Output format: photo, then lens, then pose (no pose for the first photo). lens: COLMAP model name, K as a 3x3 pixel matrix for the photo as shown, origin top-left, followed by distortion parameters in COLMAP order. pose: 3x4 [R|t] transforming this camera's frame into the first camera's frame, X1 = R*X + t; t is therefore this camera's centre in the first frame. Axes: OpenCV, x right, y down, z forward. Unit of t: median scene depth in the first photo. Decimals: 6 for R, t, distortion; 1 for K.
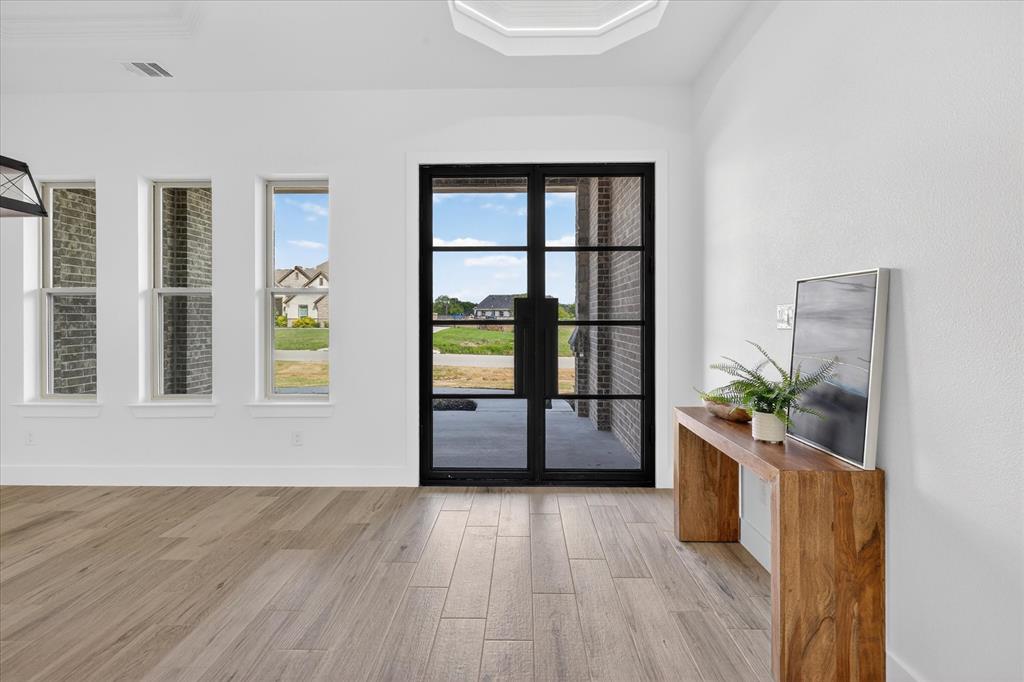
lens RADIAL K [[489.1, 0, 512.0], [0, 489.1, 341.0], [0, 0, 1]] dist [-0.001957, -0.000016]
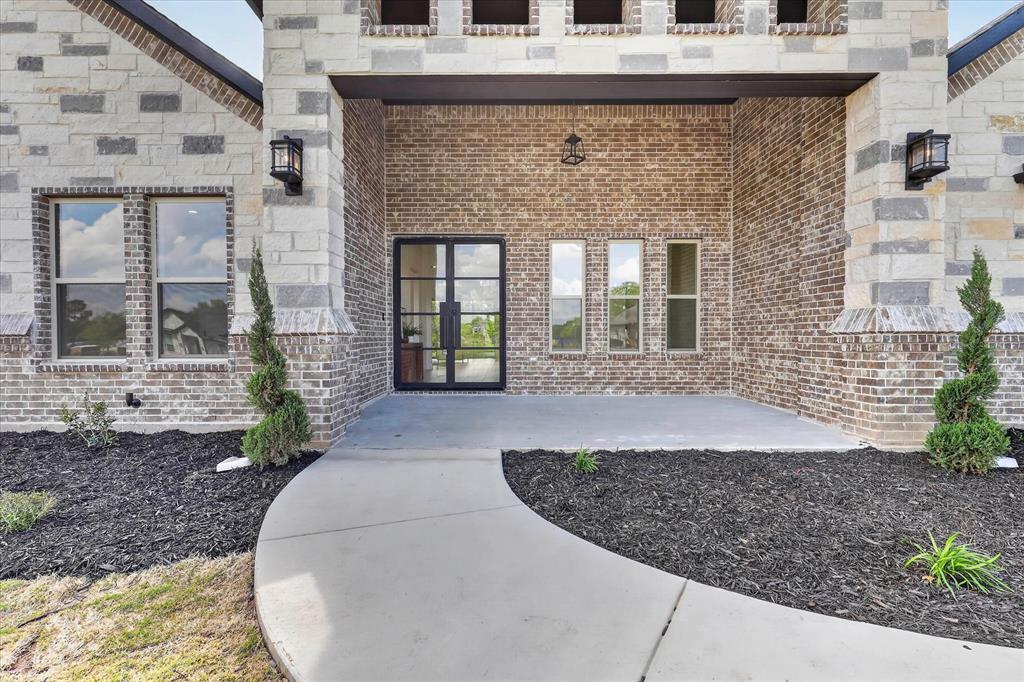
lens RADIAL K [[489.1, 0, 512.0], [0, 489.1, 341.0], [0, 0, 1]] dist [-0.001957, -0.000016]
pose [[-0.999806, 0.001650, -0.019646, -0.094777], [0.001160, 0.999688, 0.024951, 0.005729], [0.019681, 0.024923, -0.999496, 1.882319]]
